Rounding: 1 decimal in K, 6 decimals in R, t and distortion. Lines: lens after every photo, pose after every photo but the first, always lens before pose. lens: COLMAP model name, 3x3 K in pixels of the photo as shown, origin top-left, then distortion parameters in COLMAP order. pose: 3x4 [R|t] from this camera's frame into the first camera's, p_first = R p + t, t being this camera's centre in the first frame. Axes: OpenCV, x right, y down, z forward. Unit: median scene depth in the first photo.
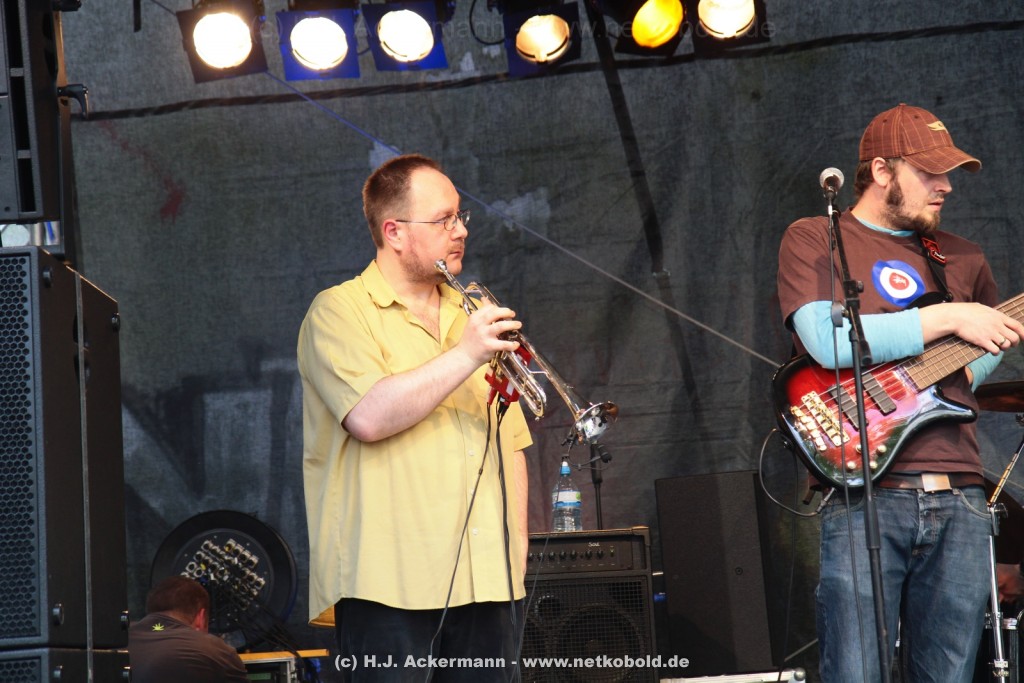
lens RADIAL K [[2453.3, 0, 499.3], [0, 2453.3, 354.3], [0, 0, 1]] dist [0.393658, 0.000000]
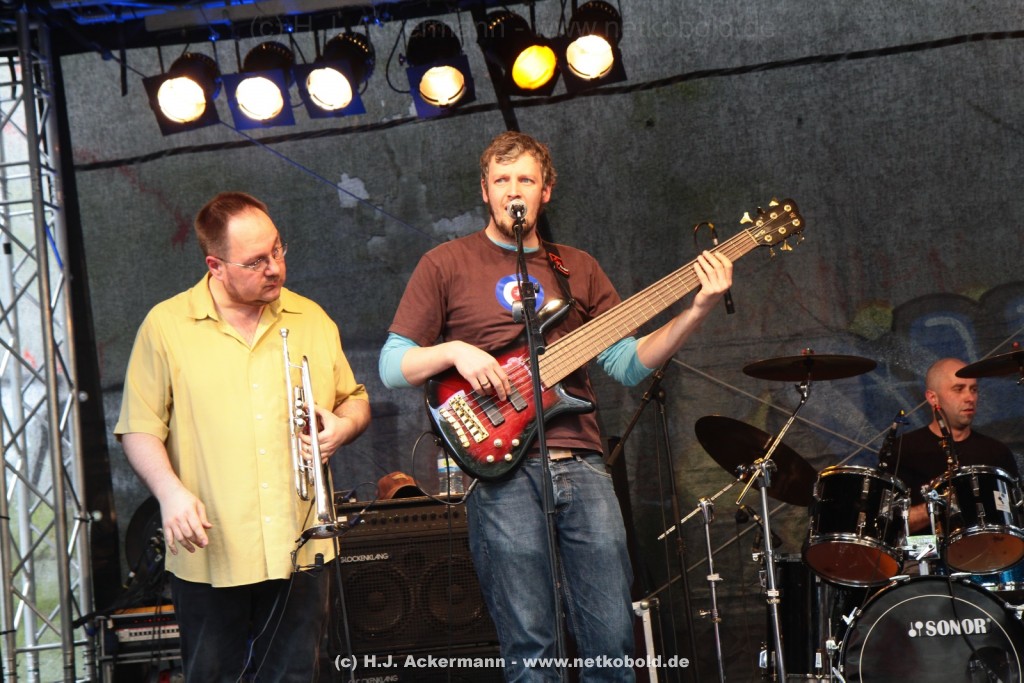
lens RADIAL K [[1945.9, 0, 509.8], [0, 1945.9, 342.7], [0, 0, 1]] dist [0.255405, 0.000000]
pose [[0.996722, -0.040274, -0.070172, 0.111877], [0.040621, 0.999168, 0.003525, -0.003652], [0.069972, -0.006364, 0.997529, 0.041689]]
